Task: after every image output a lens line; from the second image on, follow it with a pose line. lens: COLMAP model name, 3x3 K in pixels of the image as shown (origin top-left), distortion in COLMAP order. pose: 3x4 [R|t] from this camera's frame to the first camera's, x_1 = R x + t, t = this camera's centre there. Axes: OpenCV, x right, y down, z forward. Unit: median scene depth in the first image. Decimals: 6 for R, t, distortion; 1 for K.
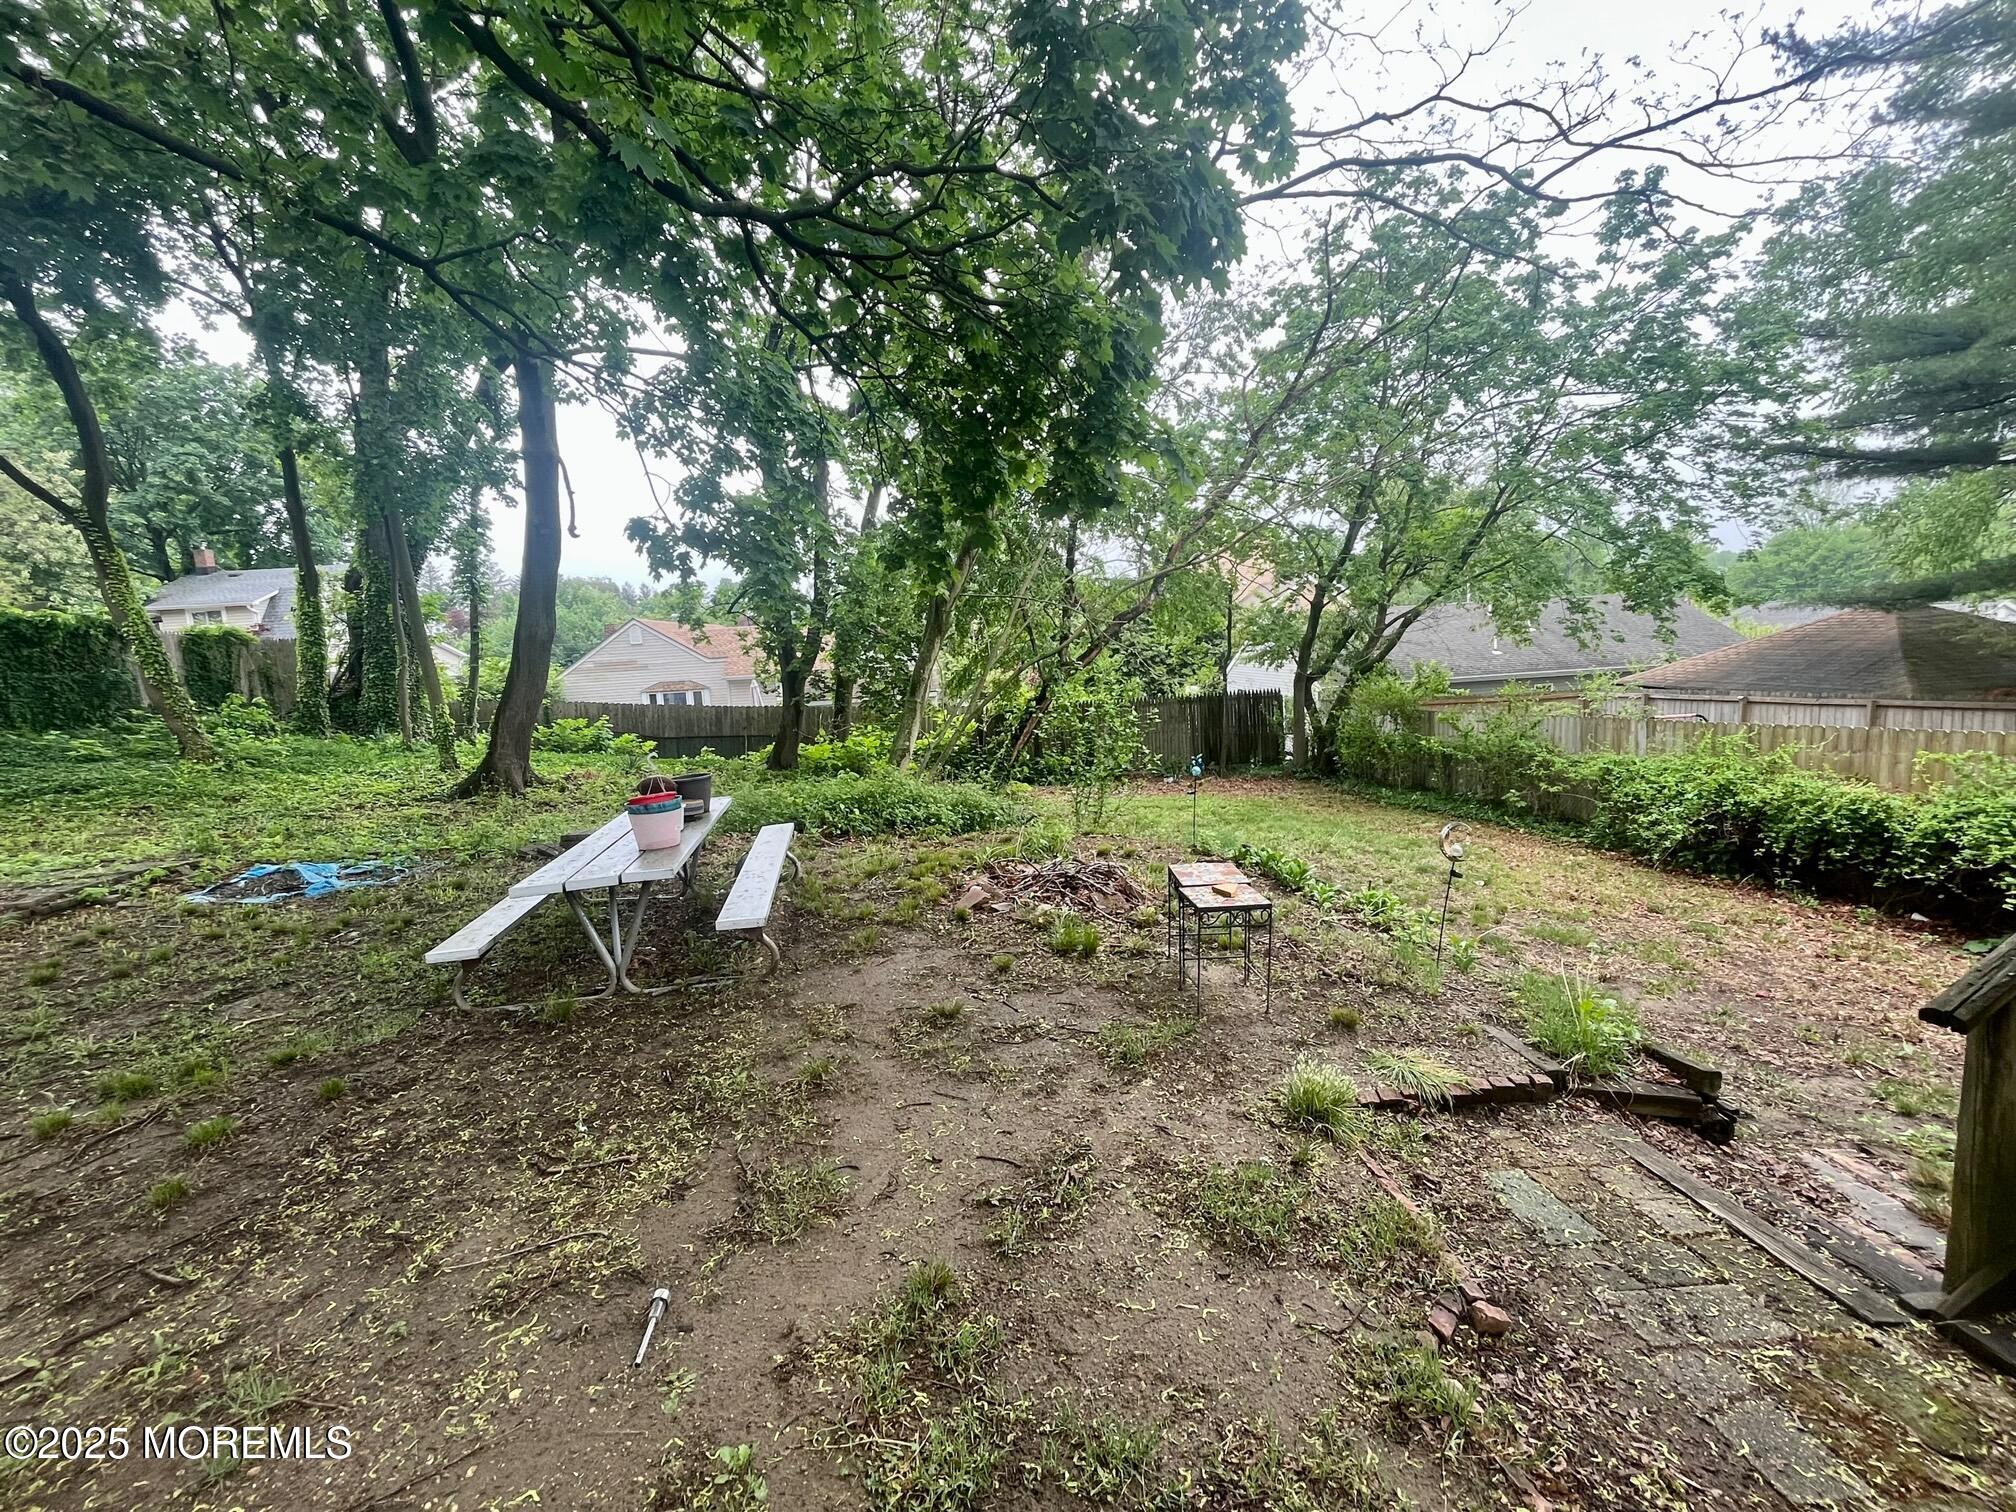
lens RADIAL K [[882.2, 0, 1002.9], [0, 882.2, 751.2], [0, 0, 1]] dist [-0.003033, -0.000310]
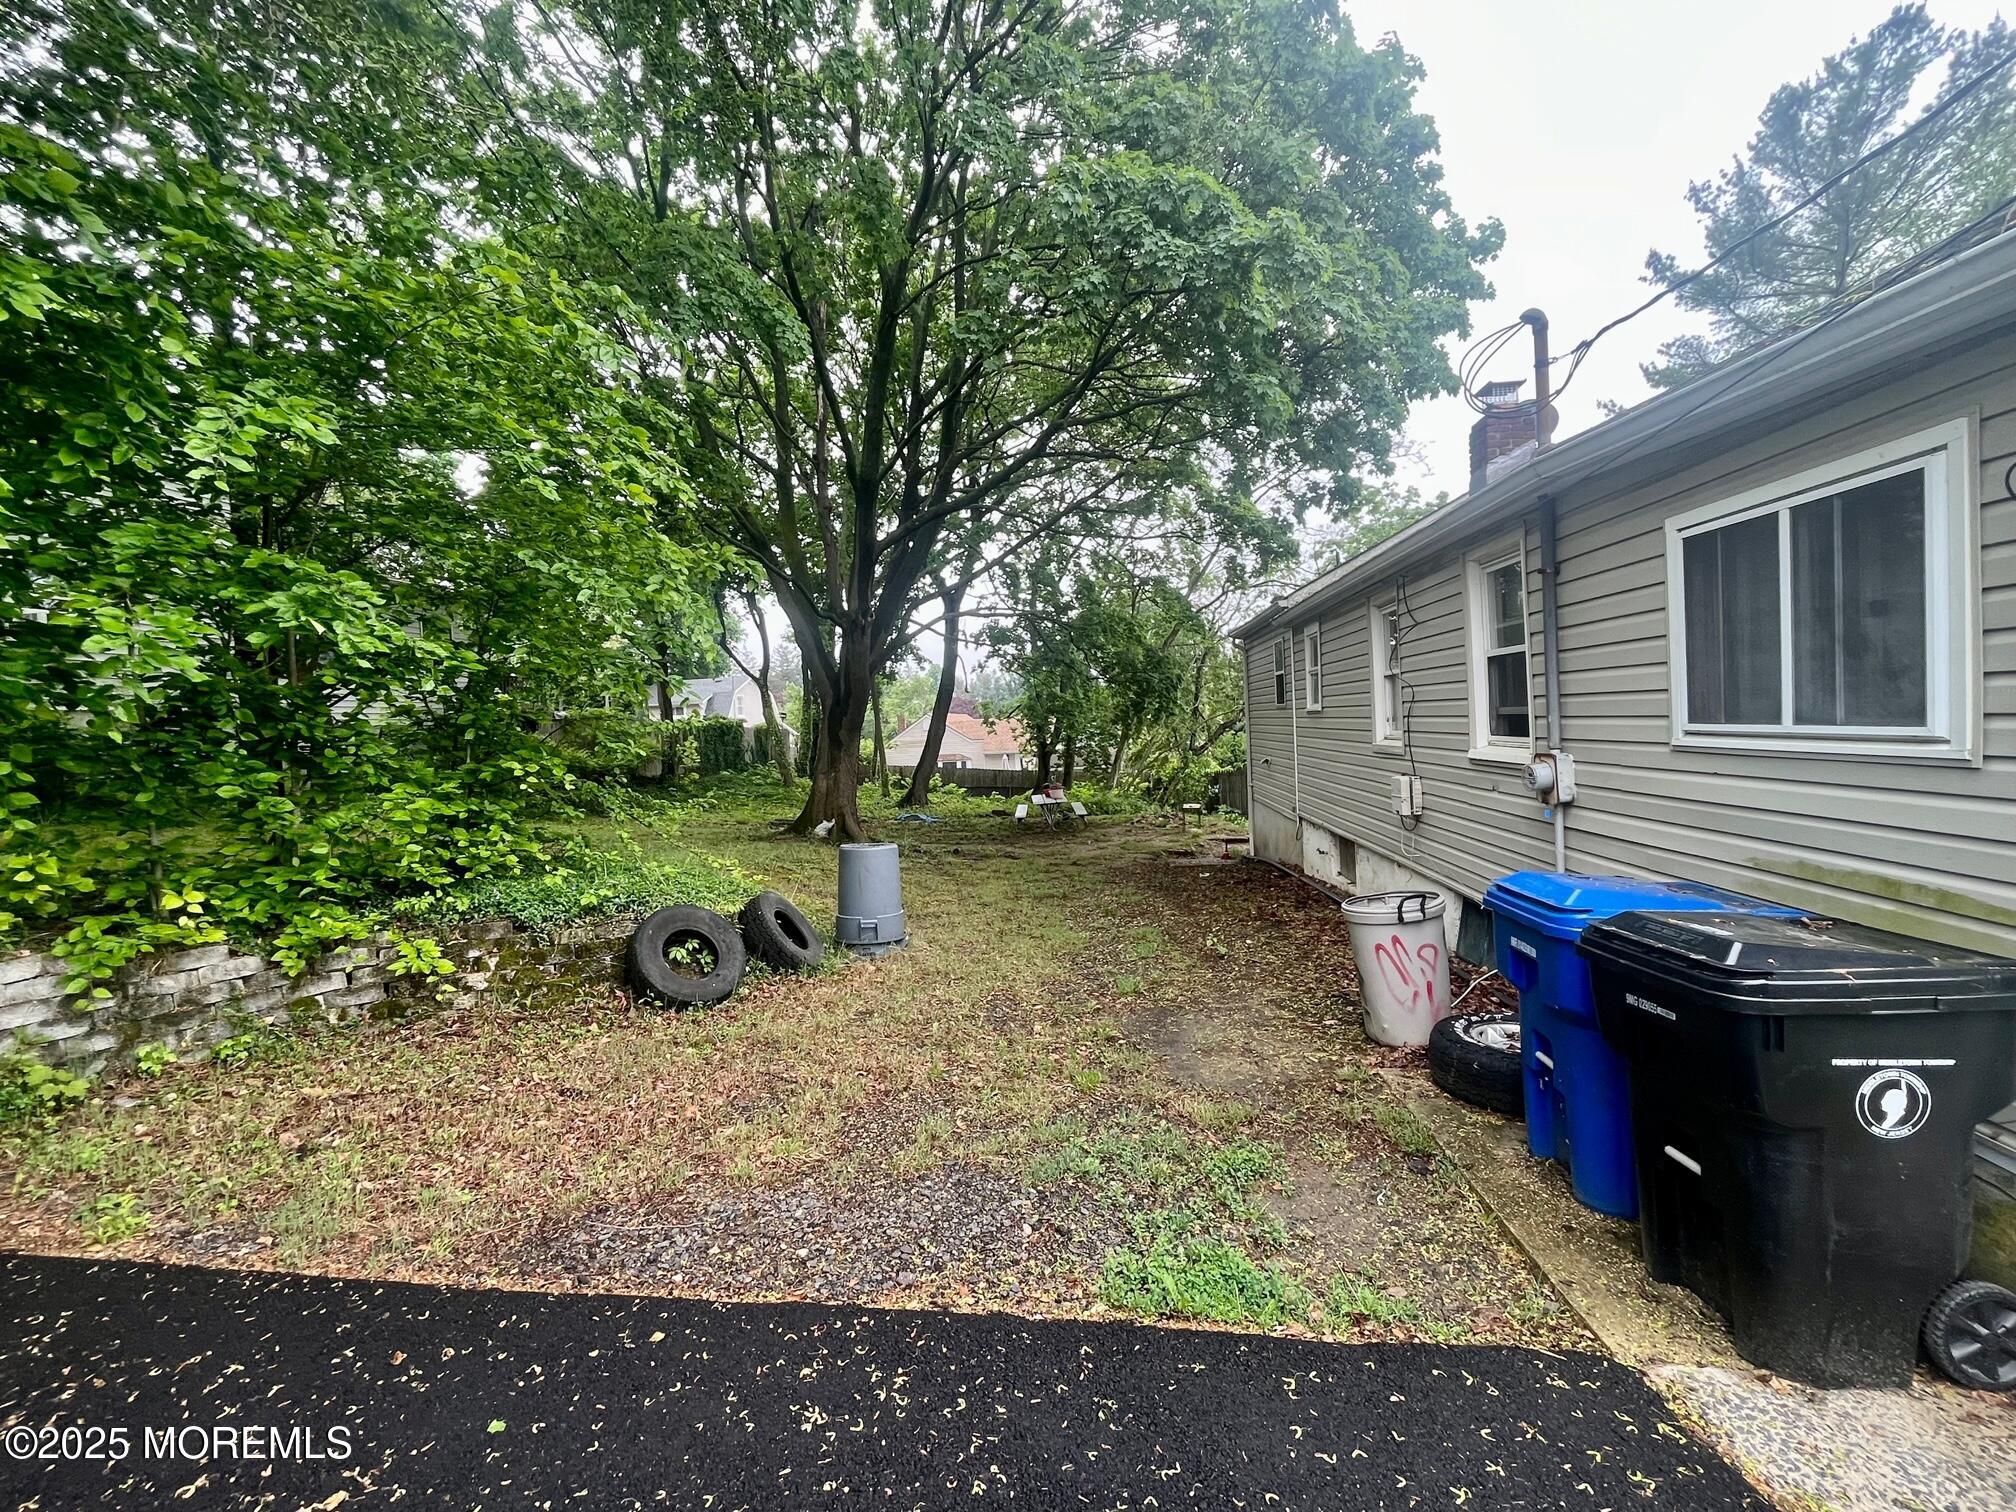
lens RADIAL K [[882.2, 0, 1014.6], [0, 882.2, 753.9], [0, 0, 1]] dist [-0.003033, -0.000310]
pose [[0.980278, 0.008987, -0.197417, 0.125718], [-0.023630, 0.997129, -0.071942, 0.106980], [0.196203, 0.075188, 0.977676, -1.717013]]
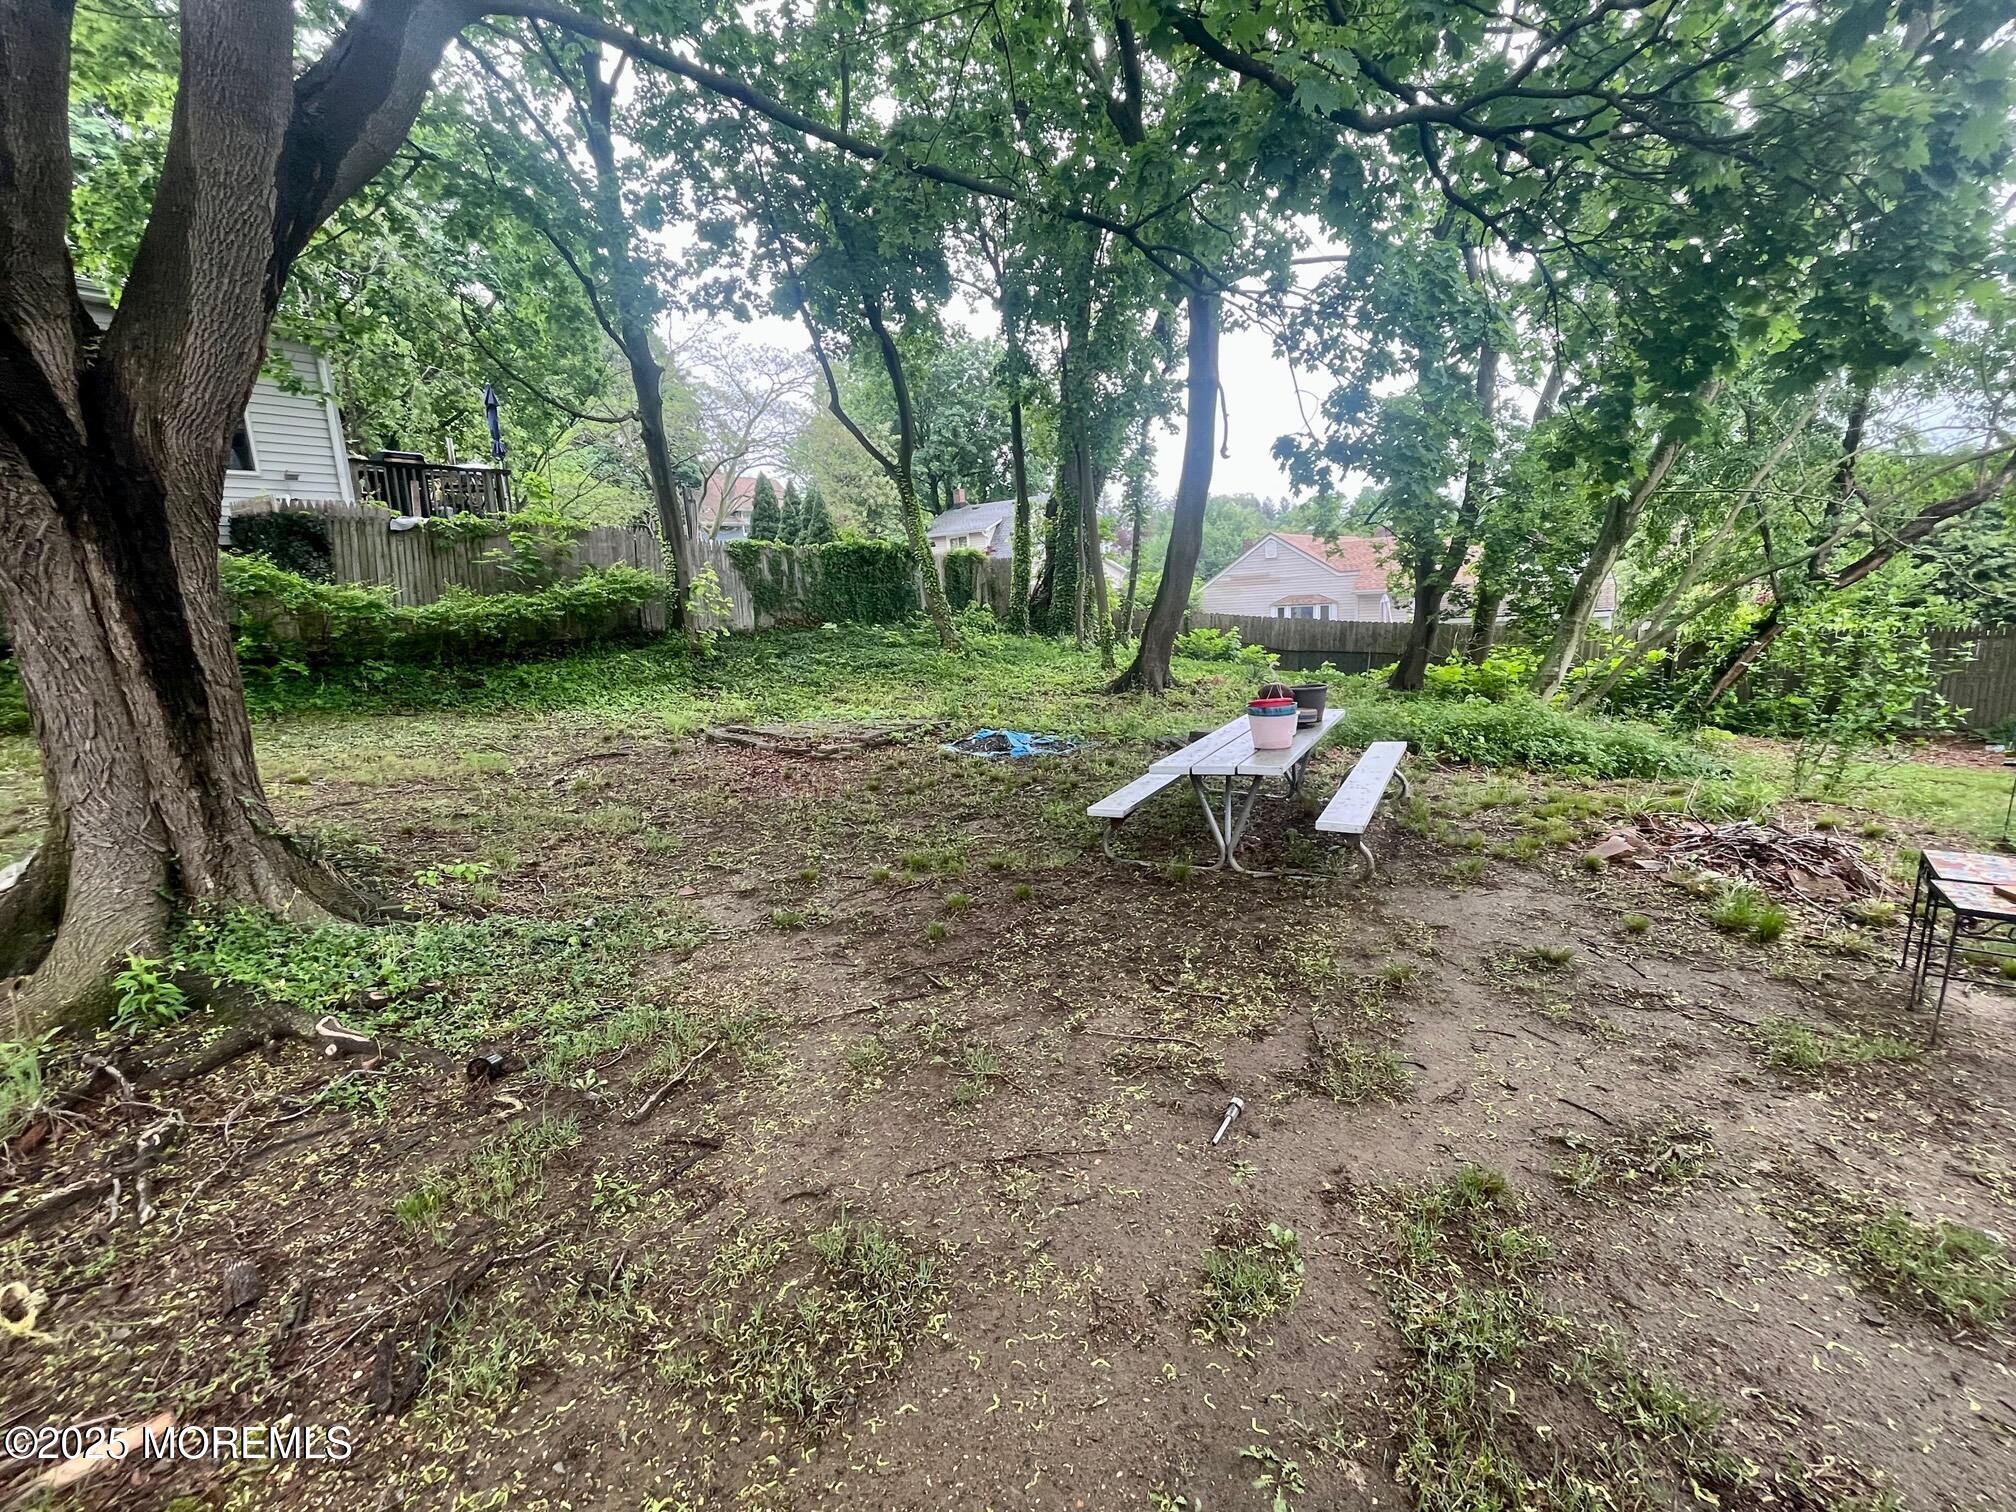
lens RADIAL K [[882.2, 0, 1001.3], [0, 882.2, 760.0], [0, 0, 1]] dist [-0.003033, -0.000310]
pose [[0.777103, 0.126694, -0.616490, 0.022613], [-0.061138, 0.990093, 0.126406, 0.005299], [0.626397, -0.060540, 0.777149, -0.055141]]
